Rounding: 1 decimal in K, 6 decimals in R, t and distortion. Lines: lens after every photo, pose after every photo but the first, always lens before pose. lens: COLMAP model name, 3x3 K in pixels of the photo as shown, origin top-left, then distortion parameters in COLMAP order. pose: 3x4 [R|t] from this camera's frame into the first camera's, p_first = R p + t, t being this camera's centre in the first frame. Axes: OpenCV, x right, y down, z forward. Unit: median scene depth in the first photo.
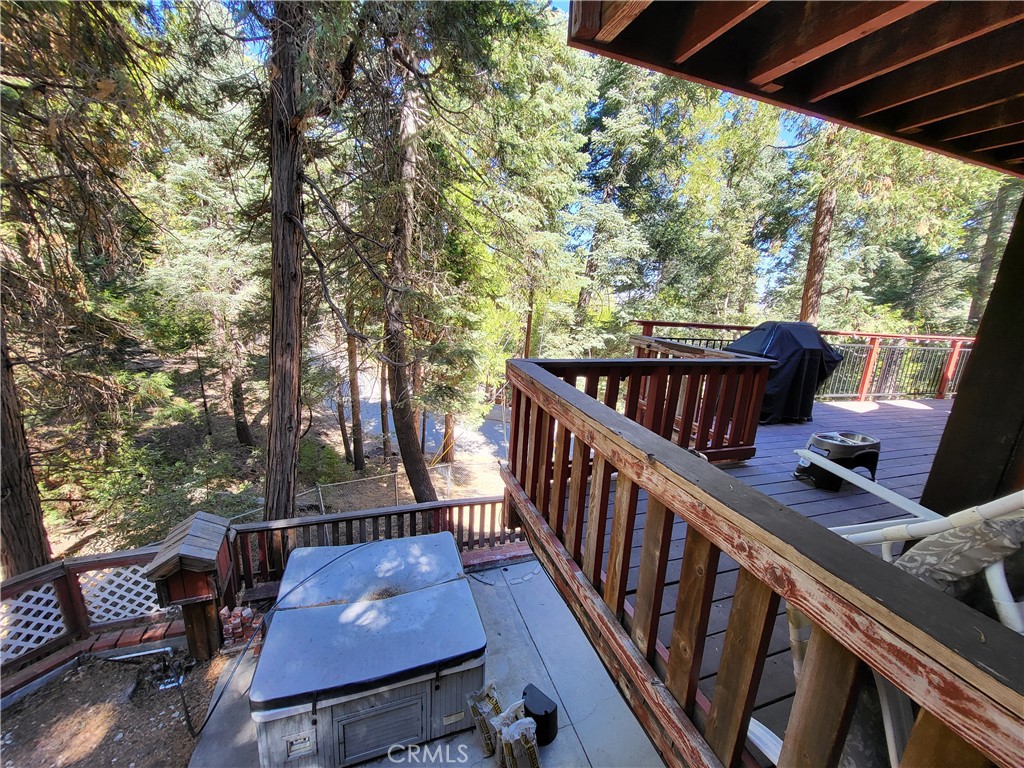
lens RADIAL K [[407.1, 0, 512.6], [0, 407.1, 380.6], [0, 0, 1]] dist [-0.001838, -0.000730]
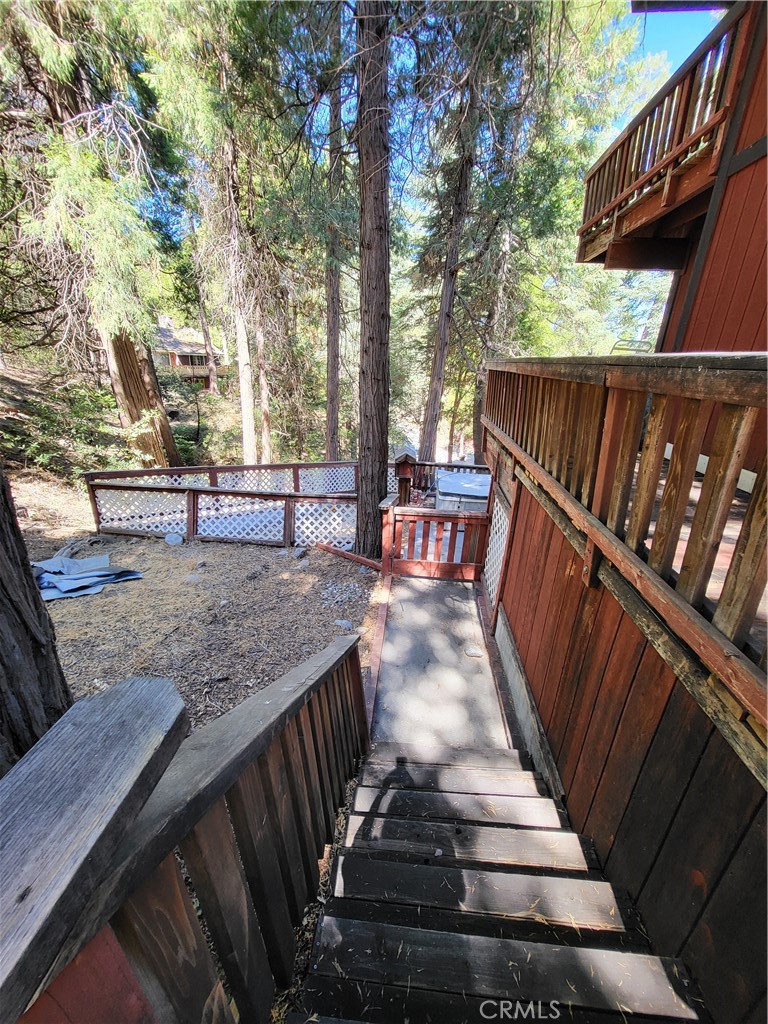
lens RADIAL K [[407.1, 0, 385.1], [0, 407.1, 510.3], [0, 0, 1]] dist [-0.001838, -0.000730]
pose [[0.912174, 0.114205, -0.393569, 0.058089], [-0.071621, 0.990030, 0.121289, 0.223498], [0.403497, -0.082449, 0.911259, -0.683027]]
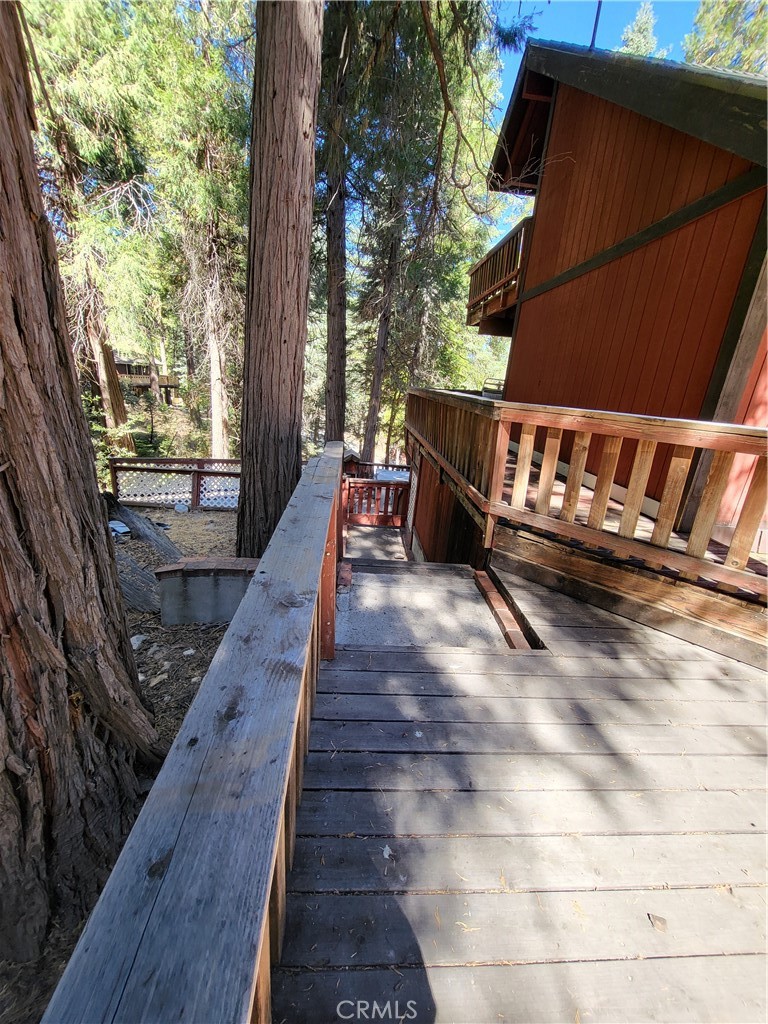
lens RADIAL K [[407.1, 0, 384.7], [0, 407.1, 508.2], [0, 0, 1]] dist [-0.001838, -0.000730]
pose [[0.961728, 0.094169, -0.257315, 0.158320], [-0.079743, 0.994631, 0.065961, 0.292078], [0.262145, -0.042918, 0.964074, -1.011940]]
